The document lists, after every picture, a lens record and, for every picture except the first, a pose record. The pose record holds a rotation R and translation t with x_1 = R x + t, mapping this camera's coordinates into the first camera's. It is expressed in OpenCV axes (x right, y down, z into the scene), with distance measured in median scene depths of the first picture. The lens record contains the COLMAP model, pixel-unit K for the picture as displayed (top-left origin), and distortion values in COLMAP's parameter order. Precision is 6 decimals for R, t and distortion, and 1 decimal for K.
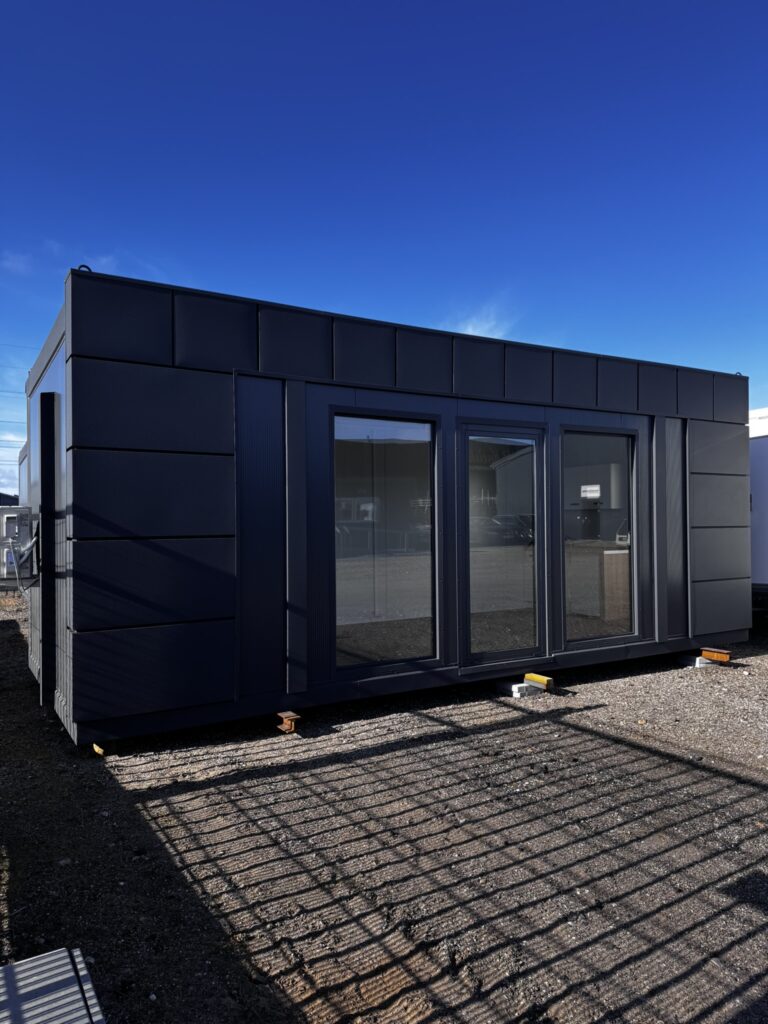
lens RADIAL K [[725.7, 0, 386.8], [0, 725.7, 512.4], [0, 0, 1]] dist [0.109498, -0.102093]
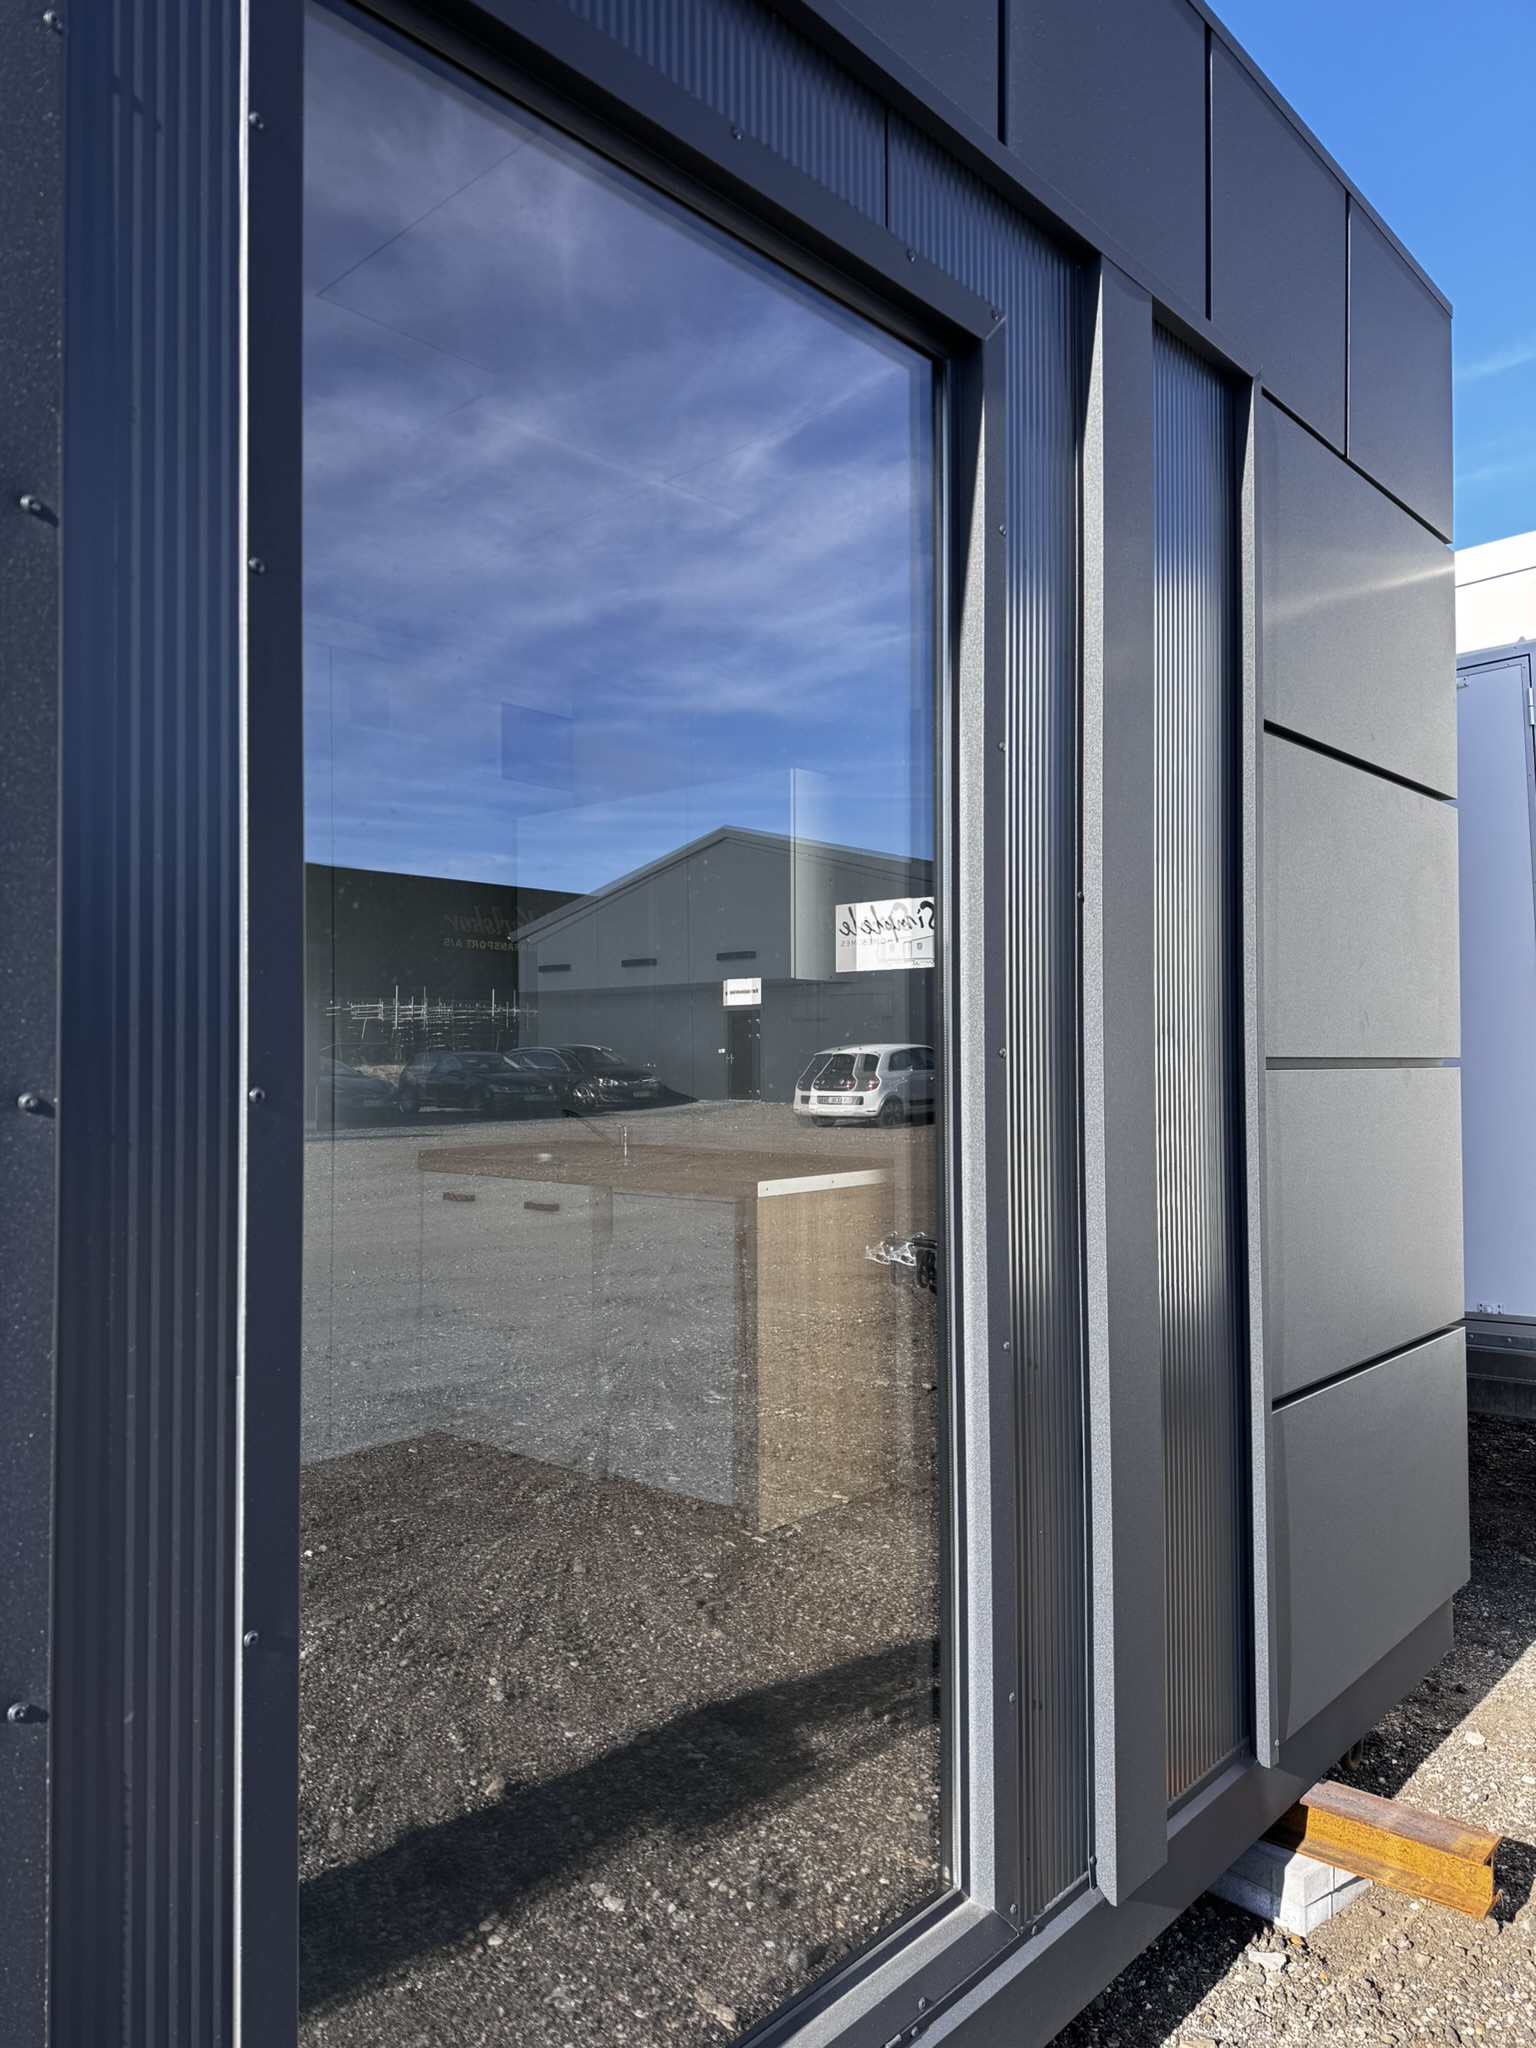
lens RADIAL K [[1451.5, 0, 773.6], [0, 1451.5, 1024.8], [0, 0, 1]] dist [0.109498, -0.102093]
pose [[0.958715, 0.009097, 0.284222, 0.216408], [-0.003555, 0.999793, -0.020008, 0.018929], [-0.284345, 0.018171, 0.958550, 0.712000]]
